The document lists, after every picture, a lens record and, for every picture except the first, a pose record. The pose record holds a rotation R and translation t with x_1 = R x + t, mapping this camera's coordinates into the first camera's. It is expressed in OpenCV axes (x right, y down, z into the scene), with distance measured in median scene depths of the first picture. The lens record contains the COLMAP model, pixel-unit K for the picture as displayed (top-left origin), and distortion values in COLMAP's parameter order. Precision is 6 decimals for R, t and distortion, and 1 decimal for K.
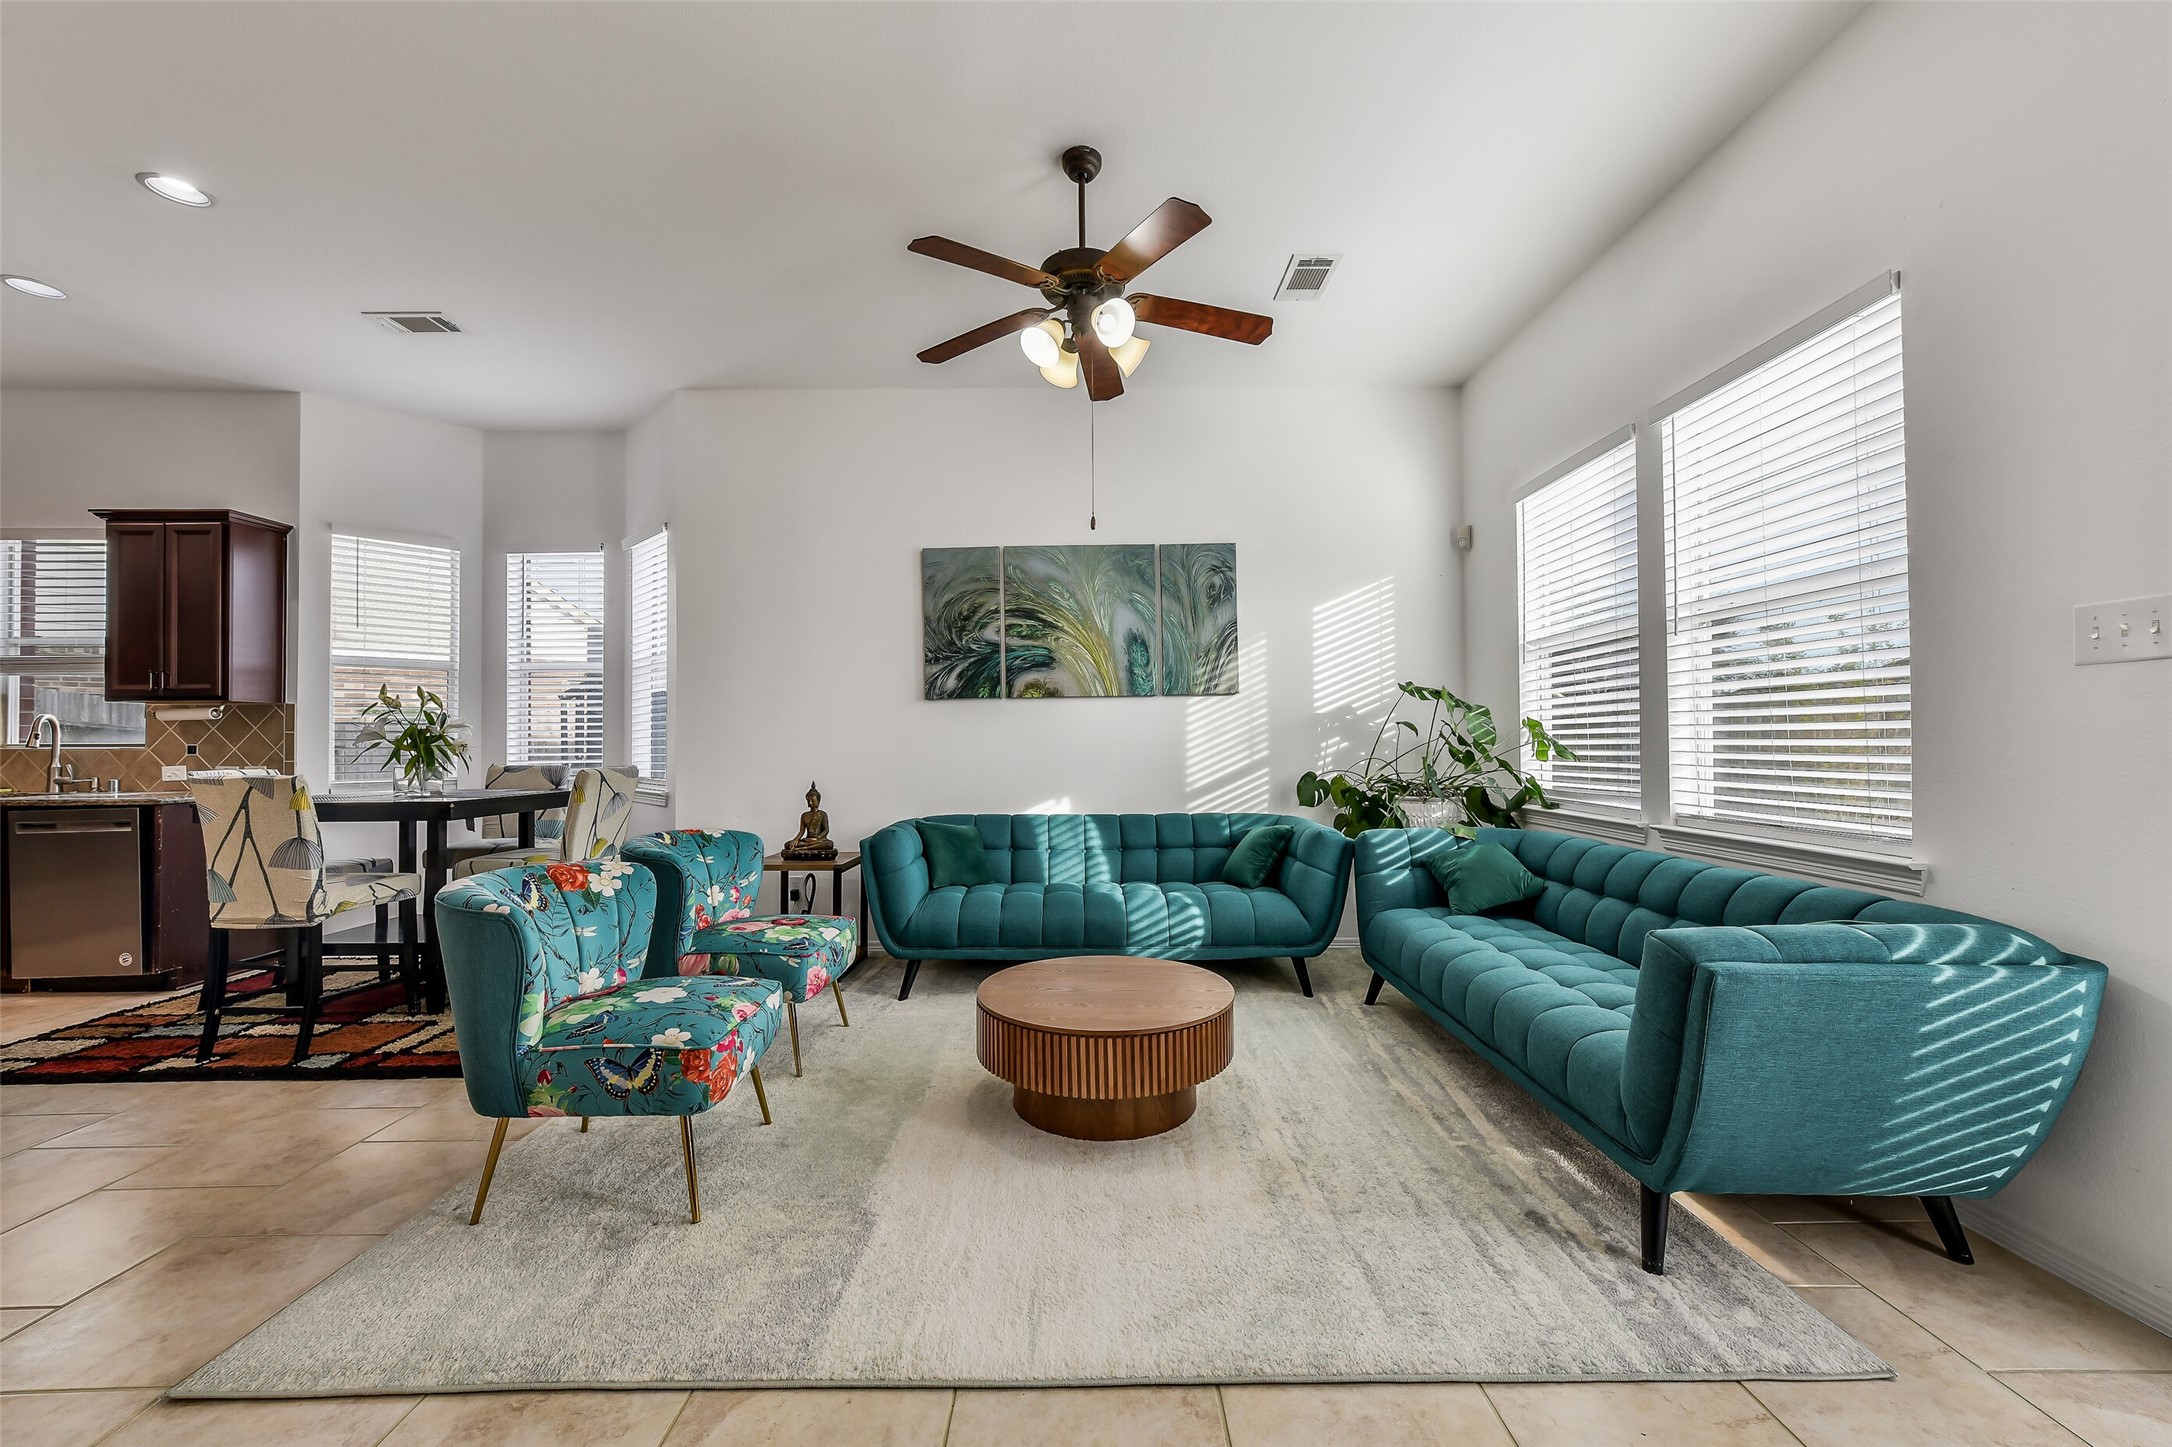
lens RADIAL K [[853.9, 0, 1103.7], [0, 853.9, 727.5], [0, 0, 1]] dist [0.000295, 0.000538]
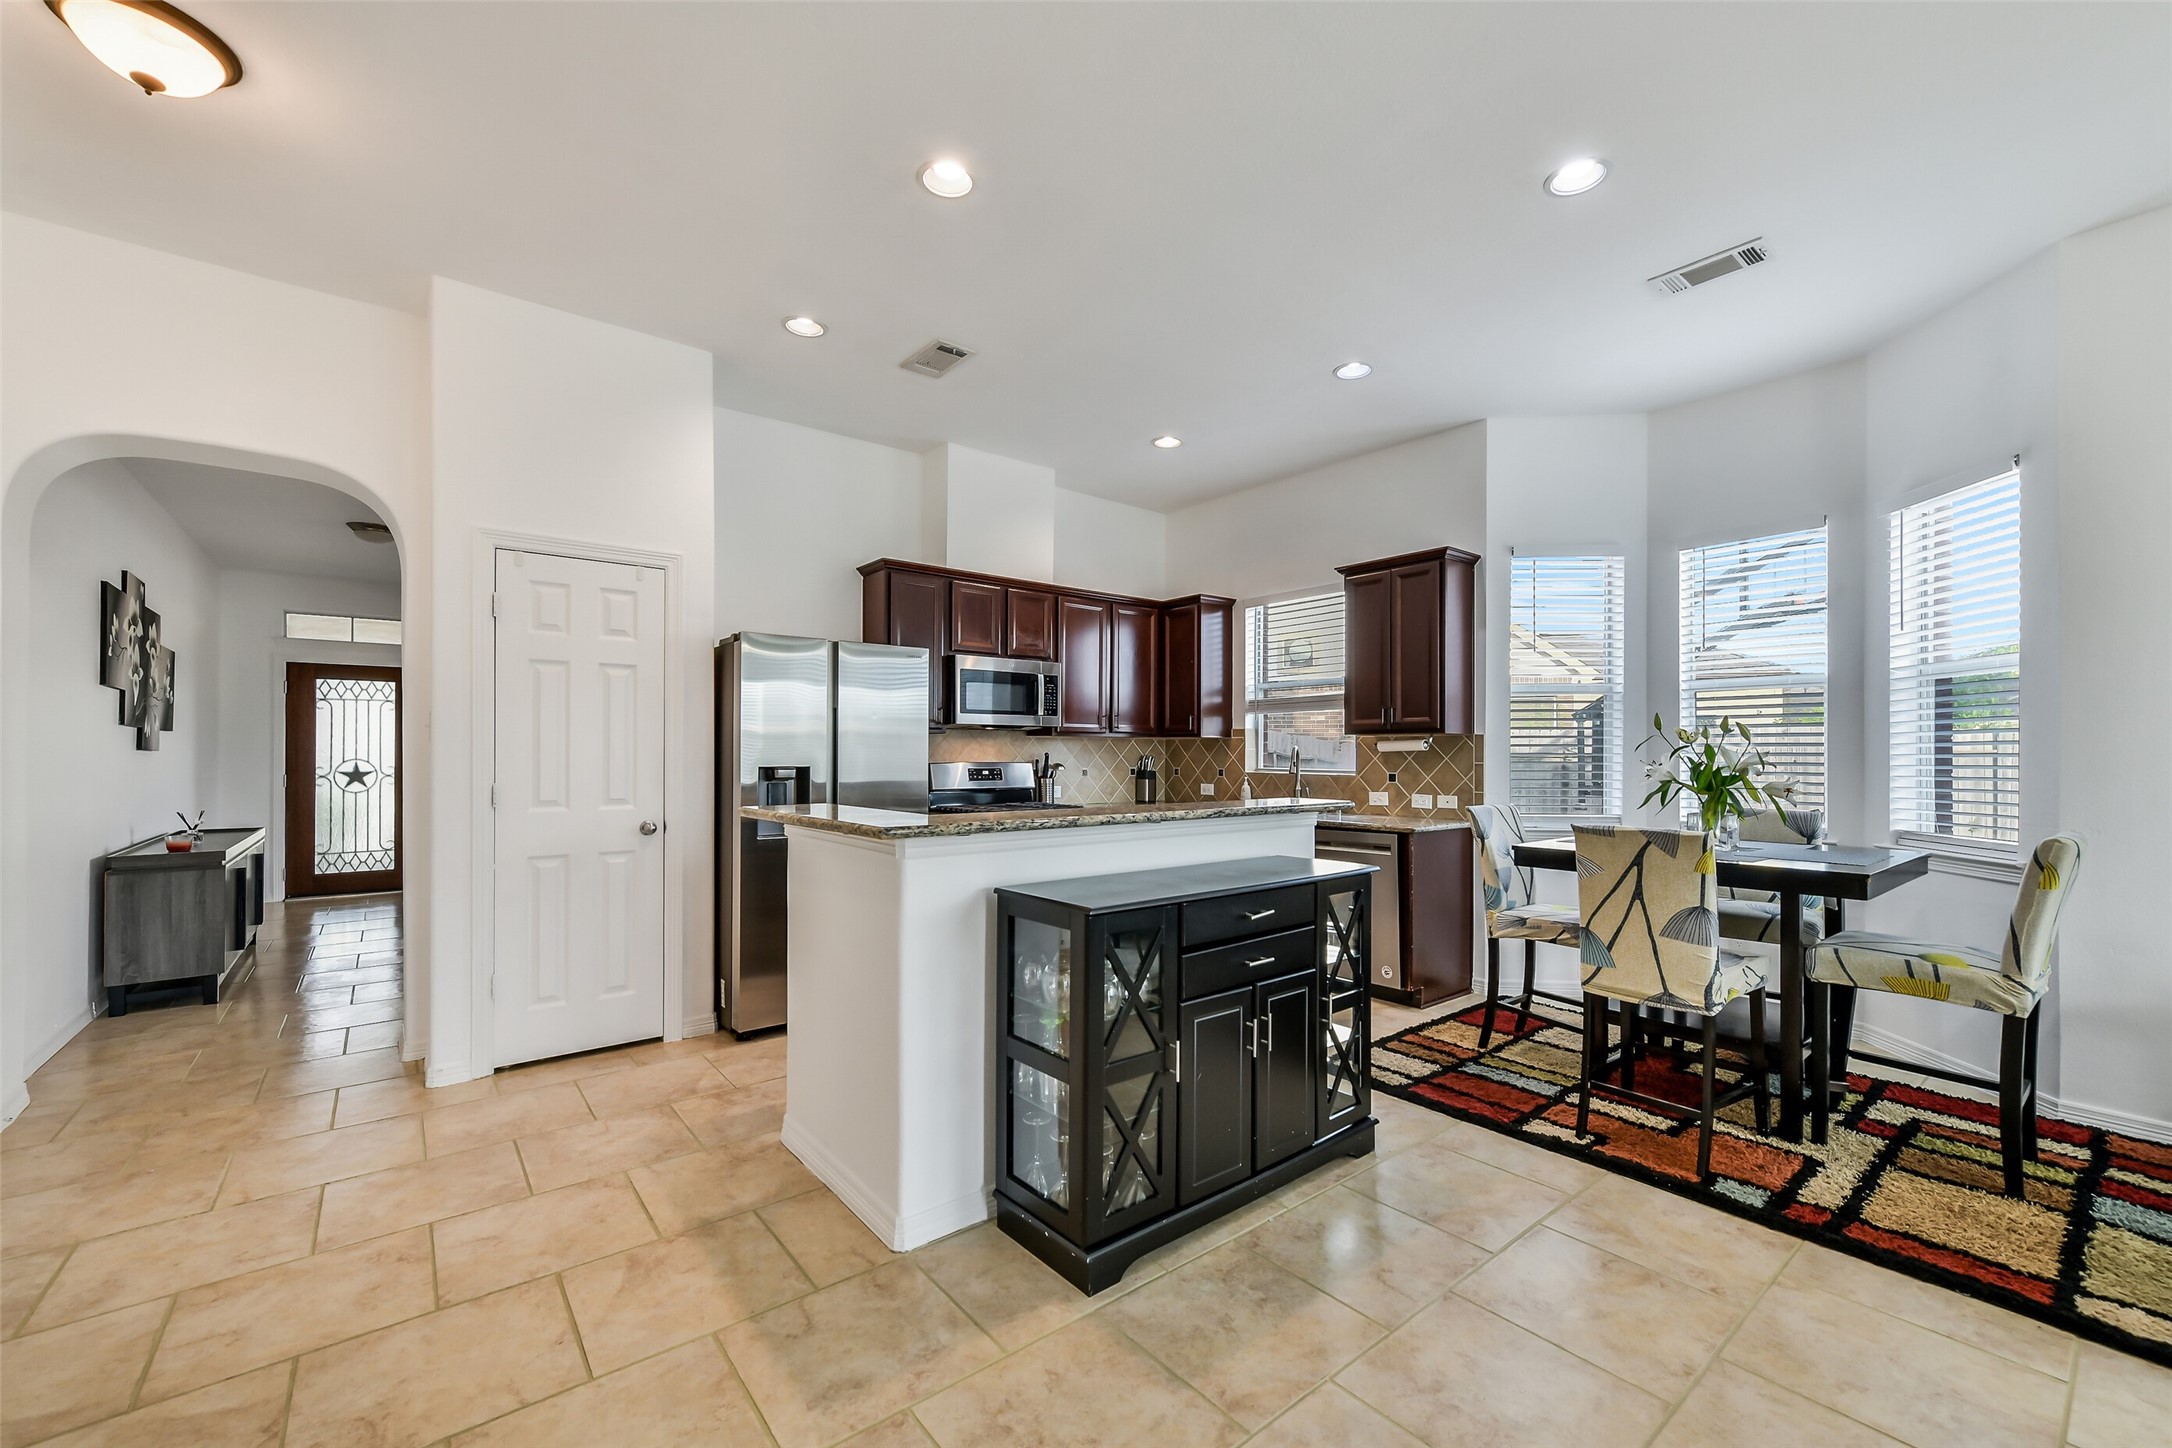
lens RADIAL K [[878.7, 0, 1083.1], [0, 878.7, 746.8], [0, 0, 1]] dist [-0.001730, 0.000035]
pose [[0.611421, 0.002541, -0.791301, -0.443068], [0.004466, 0.999968, 0.006662, -0.023202], [0.791292, -0.007607, 0.611390, 0.010241]]
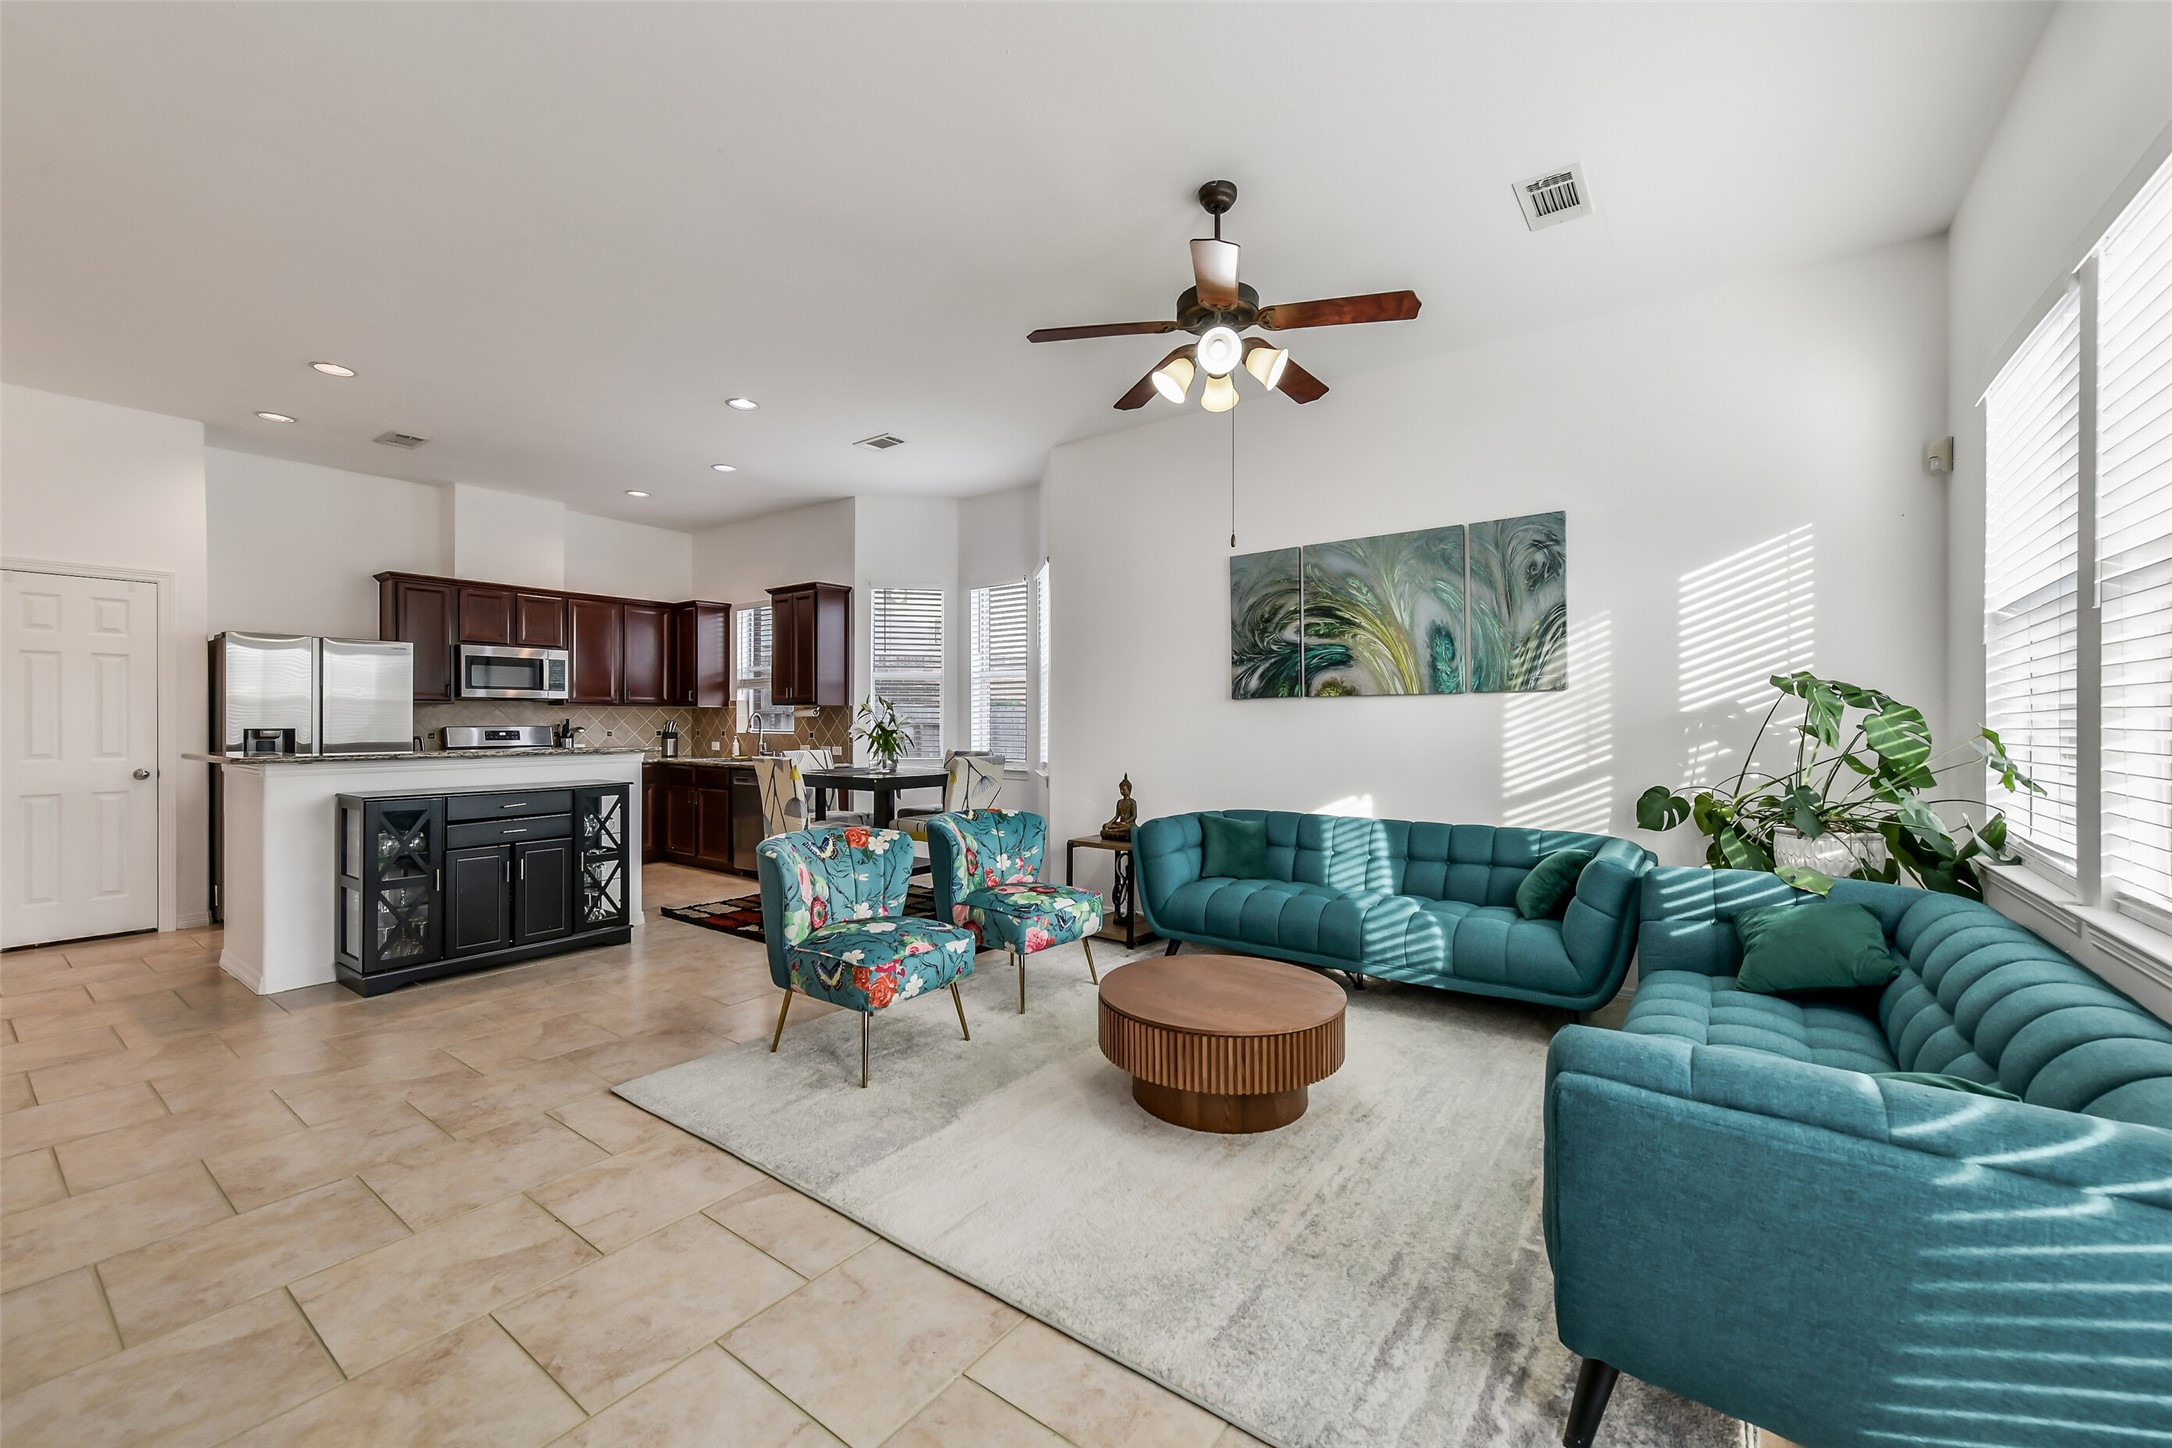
lens RADIAL K [[866.7, 0, 1093.8], [0, 866.7, 721.1], [0, 0, 1]] dist [-0.001183, 0.000675]
pose [[0.800856, 0.006971, -0.598816, 0.313634], [0.003348, 0.999865, 0.016116, -0.024884], [0.598847, -0.014911, 0.800725, 0.035696]]
